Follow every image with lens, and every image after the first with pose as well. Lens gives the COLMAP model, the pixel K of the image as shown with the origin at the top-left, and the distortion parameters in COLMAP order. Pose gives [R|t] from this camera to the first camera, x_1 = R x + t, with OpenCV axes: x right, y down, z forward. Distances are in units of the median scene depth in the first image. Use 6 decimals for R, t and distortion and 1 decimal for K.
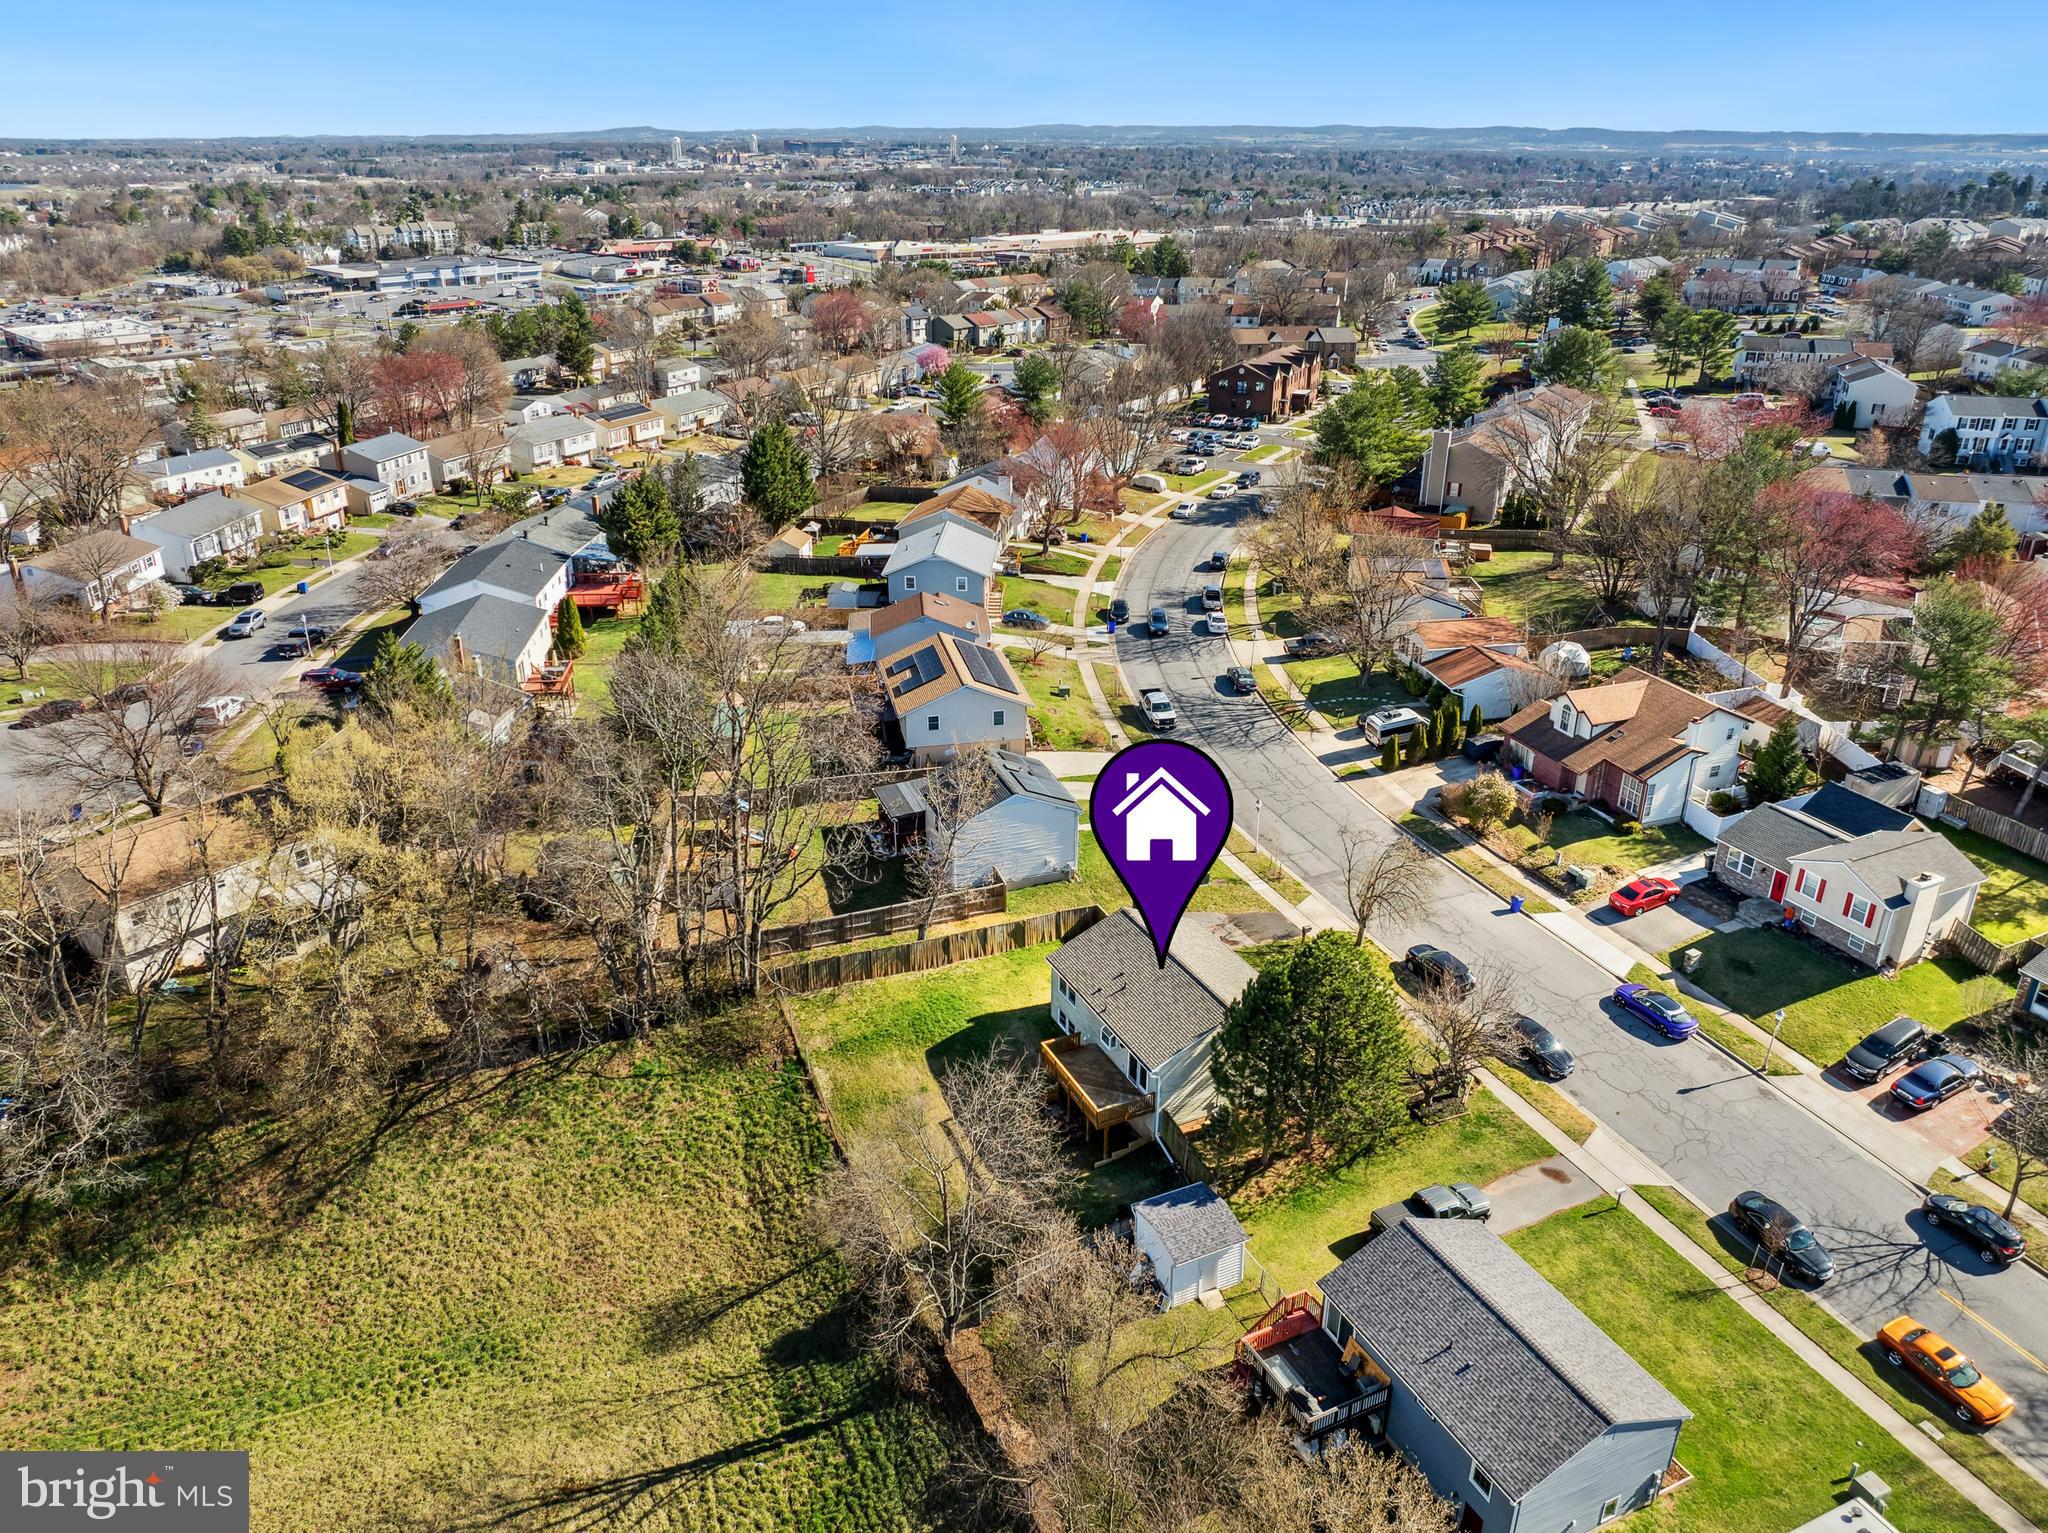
lens RADIAL K [[1441.7, 0, 1024.0], [0, 1441.7, 766.5], [0, 0, 1]] dist [-0.017524, -0.025564]
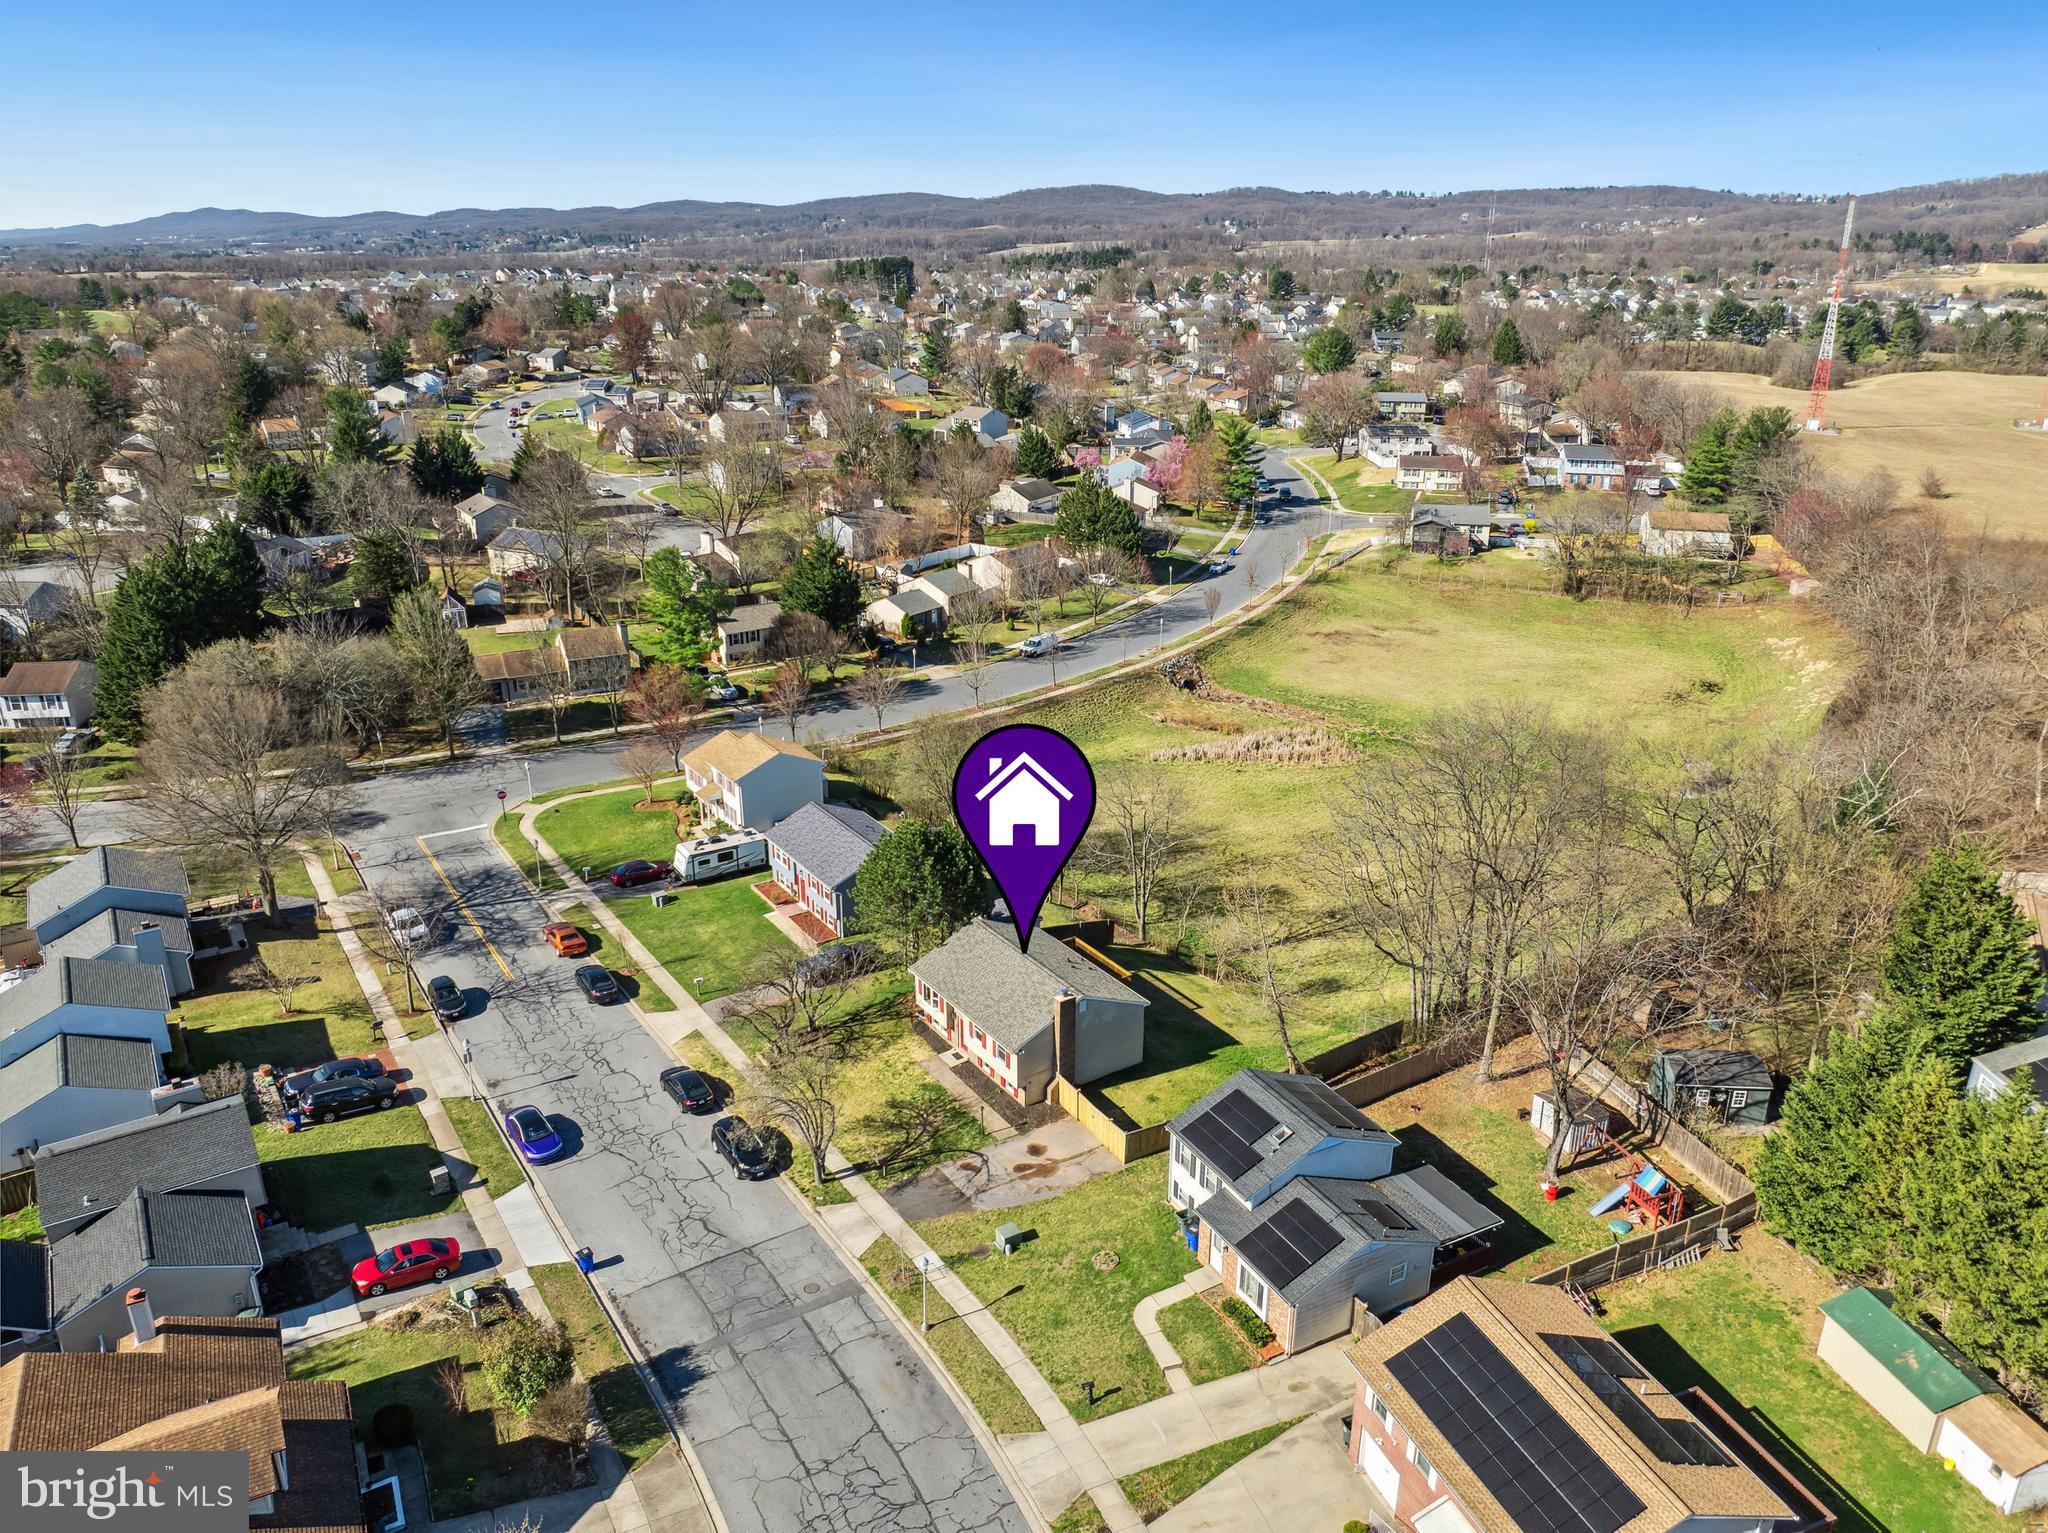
lens RADIAL K [[1441.7, 0, 1024.0], [0, 1441.7, 766.5], [0, 0, 1]] dist [-0.017524, -0.025564]
pose [[-0.989703, 0.040197, -0.137379, 0.267919], [-0.068064, 0.712151, 0.698719, -0.802816], [0.125921, 0.700875, -0.702082, 1.758878]]
